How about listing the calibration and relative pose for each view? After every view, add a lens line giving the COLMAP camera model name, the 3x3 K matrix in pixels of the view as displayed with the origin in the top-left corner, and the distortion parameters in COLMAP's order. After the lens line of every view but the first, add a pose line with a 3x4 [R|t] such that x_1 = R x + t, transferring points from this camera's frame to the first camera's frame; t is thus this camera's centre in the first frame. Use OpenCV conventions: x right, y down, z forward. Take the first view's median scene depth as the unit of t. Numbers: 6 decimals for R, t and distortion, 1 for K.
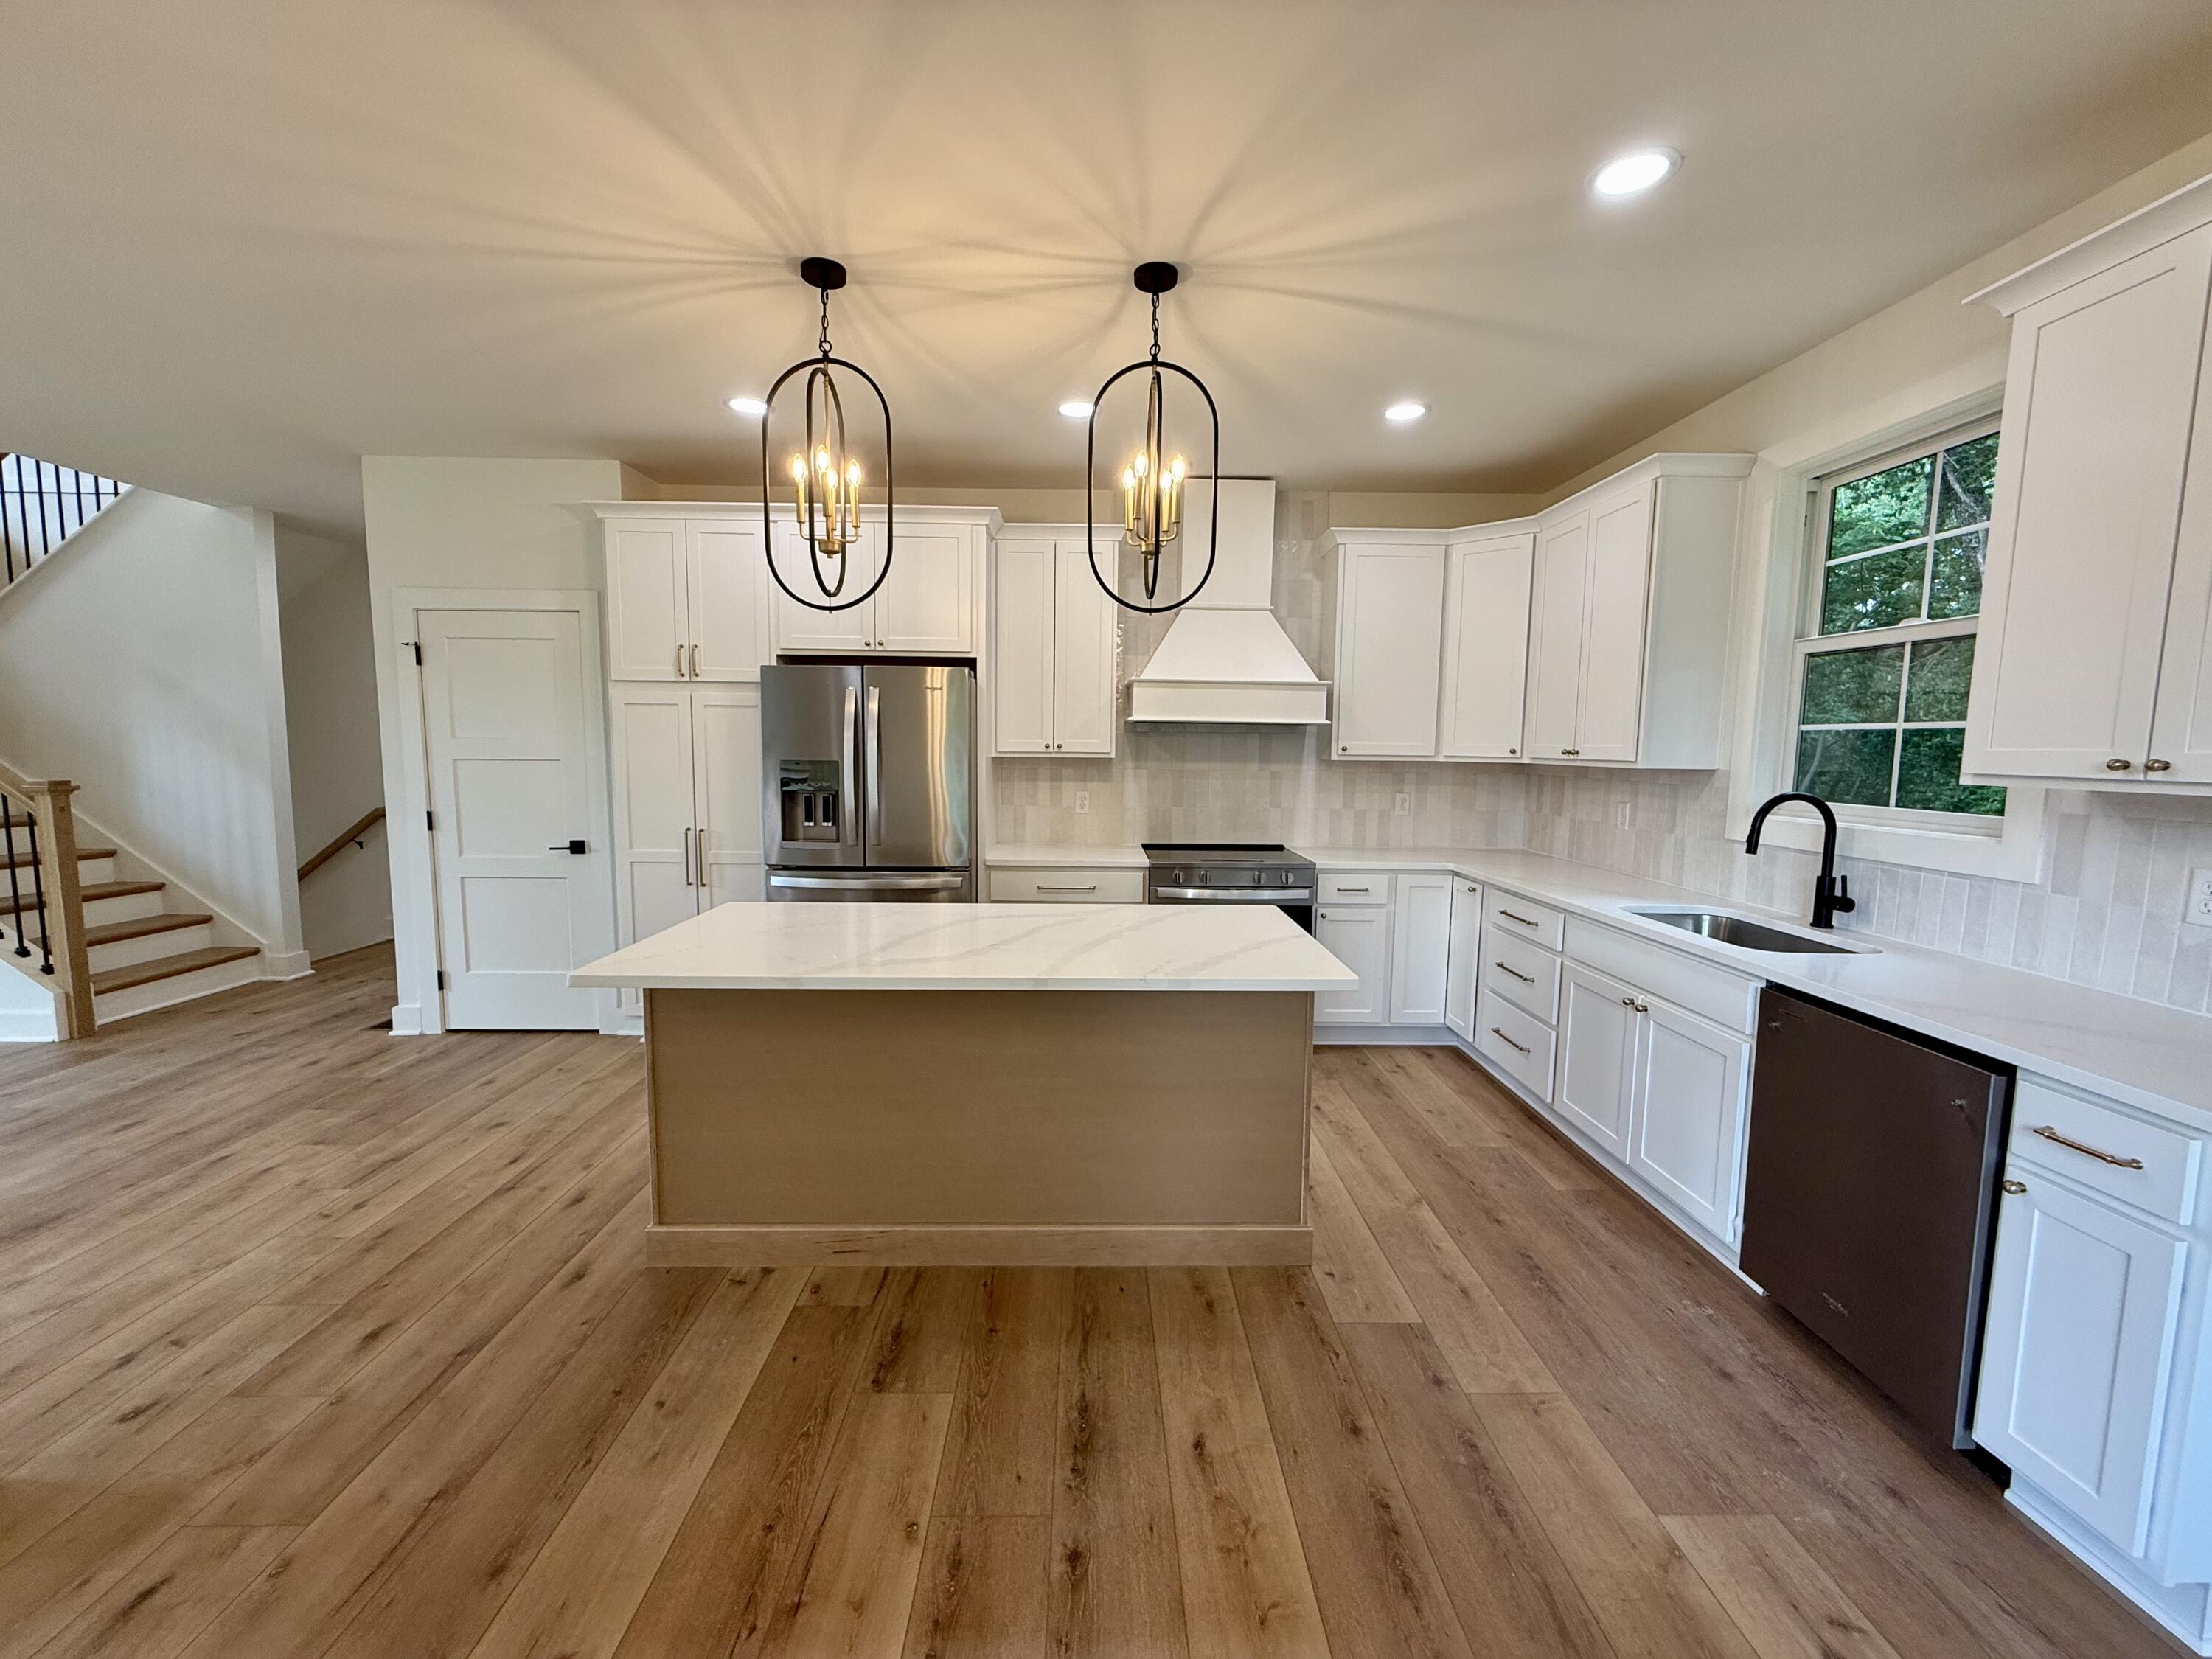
lens RADIAL K [[890.1, 0, 1112.5], [0, 890.1, 832.4], [0, 0, 1]] dist [0.000638, -0.000496]
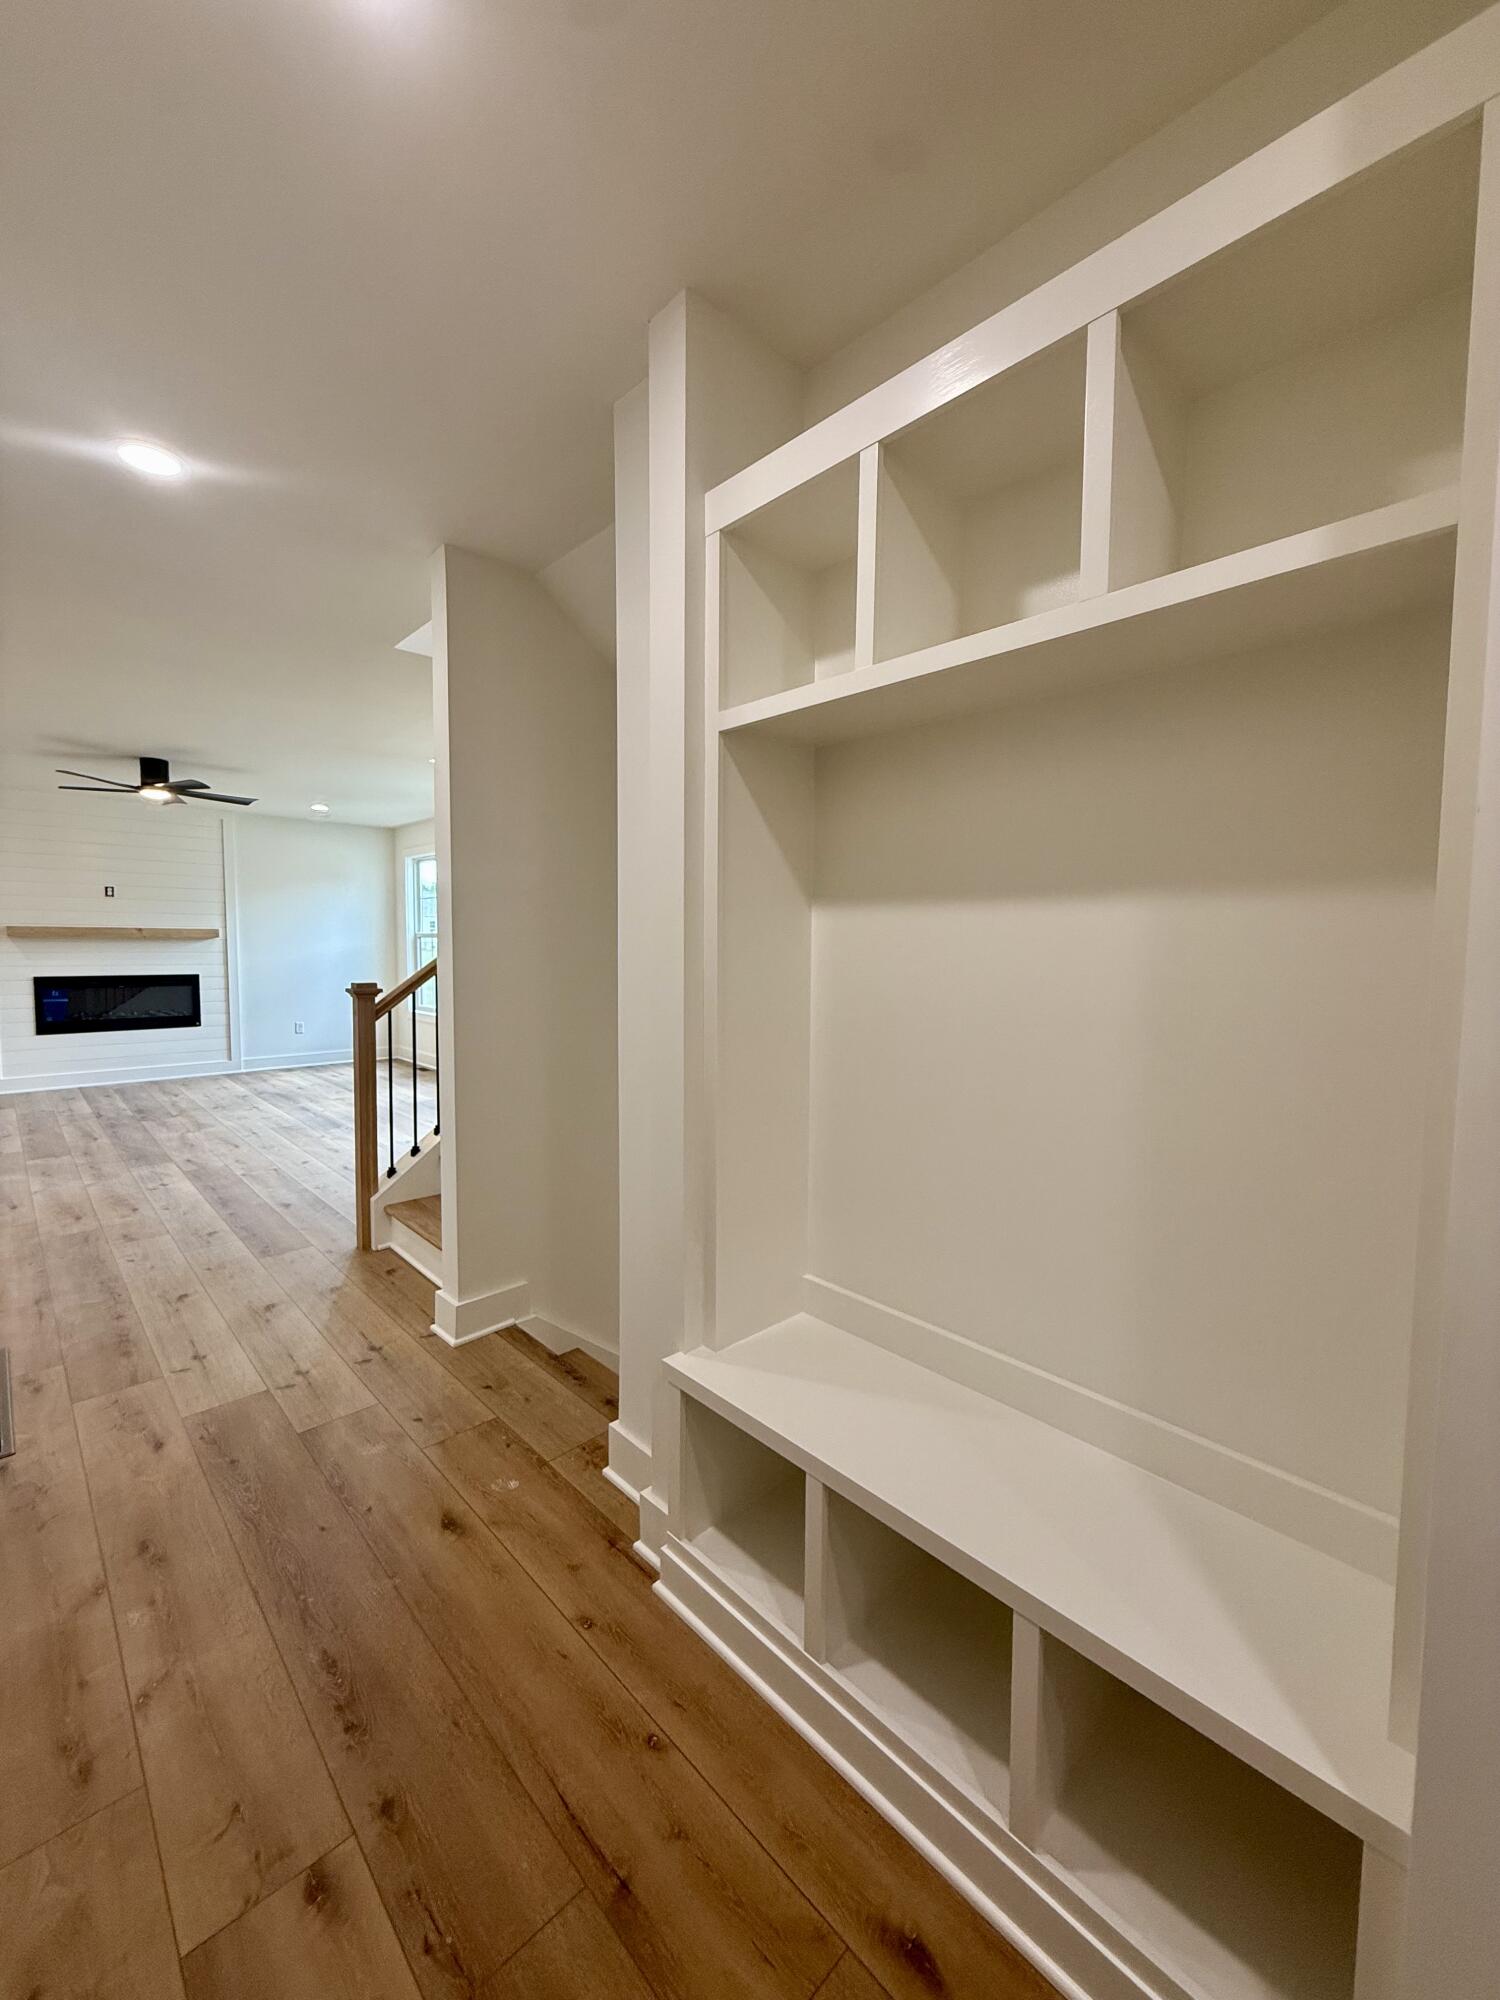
lens RADIAL K [[804.7, 0, 758.7], [0, 804.7, 992.0], [0, 0, 1]] dist [0.000638, -0.000496]
pose [[-0.736036, 0.025963, -0.676444, -1.160216], [-0.085269, 0.987749, 0.130691, -0.255494], [0.671550, 0.153873, -0.724806, 2.453571]]
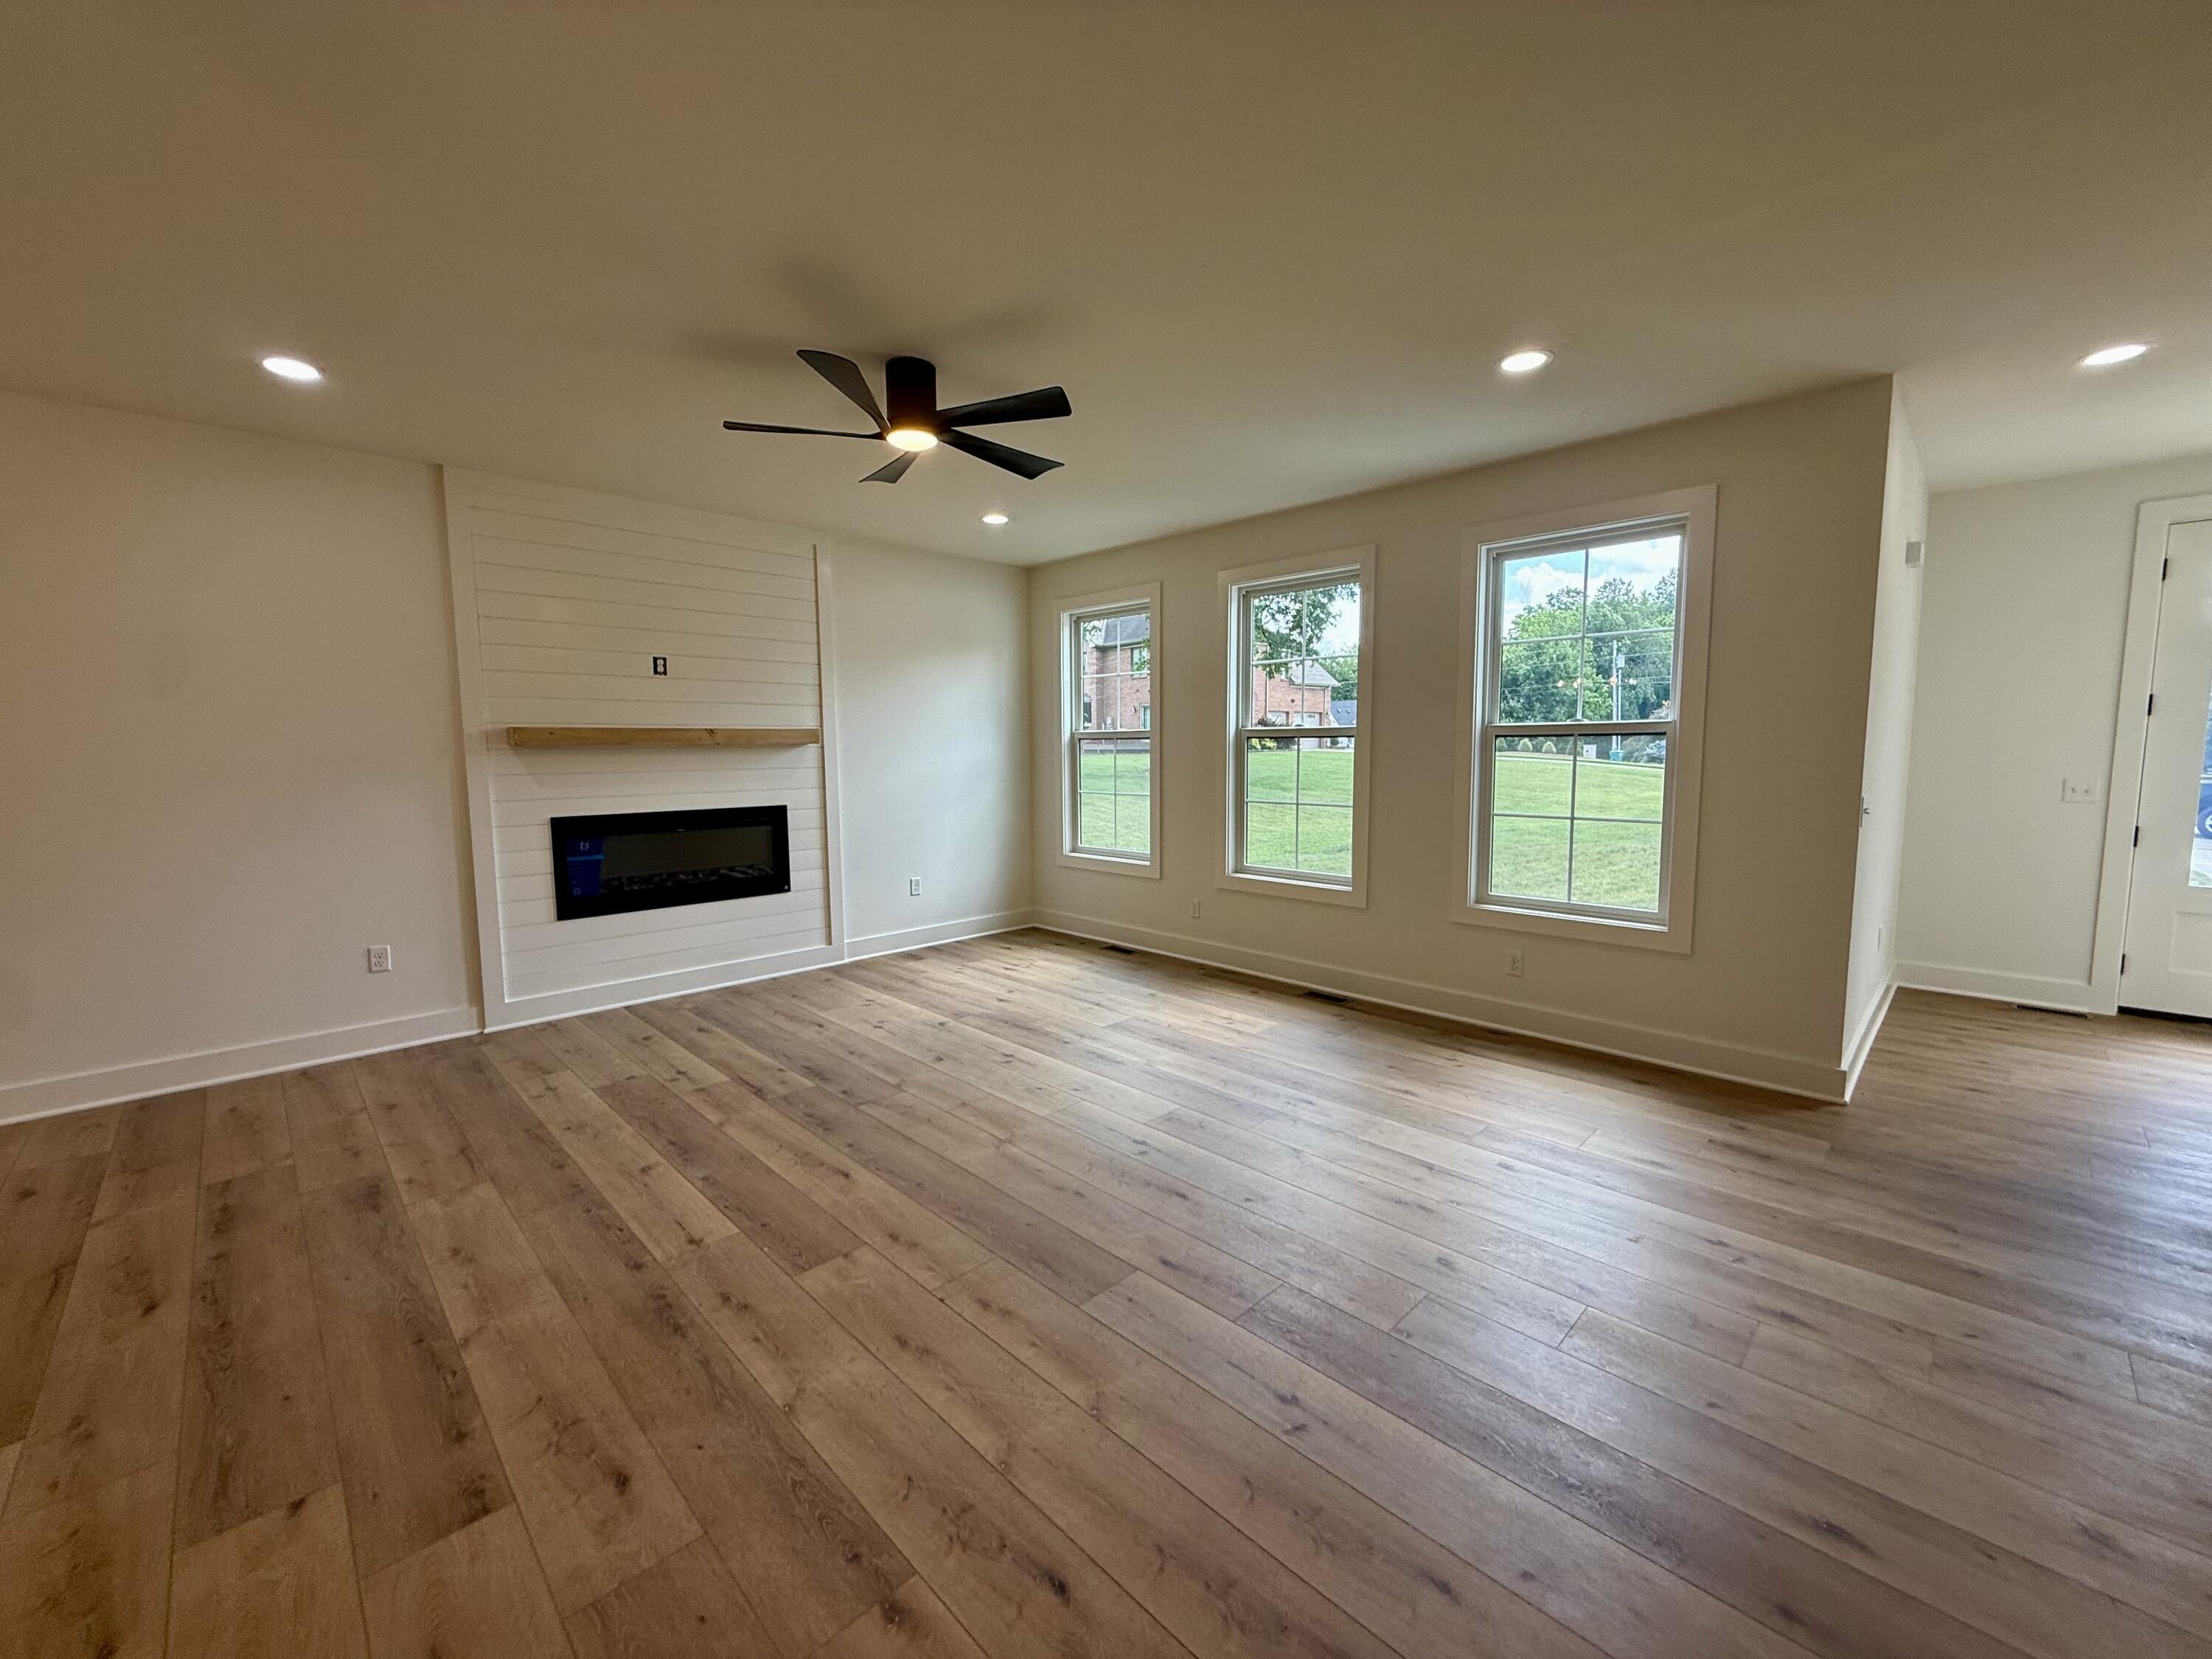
lens RADIAL K [[890.1, 0, 1110.3], [0, 890.1, 816.9], [0, 0, 1]] dist [0.000638, -0.000496]
pose [[-0.718886, 0.051797, -0.693196, -0.851727], [-0.070915, 0.986552, 0.147260, -0.098540], [0.691502, 0.155021, -0.705545, 1.037139]]
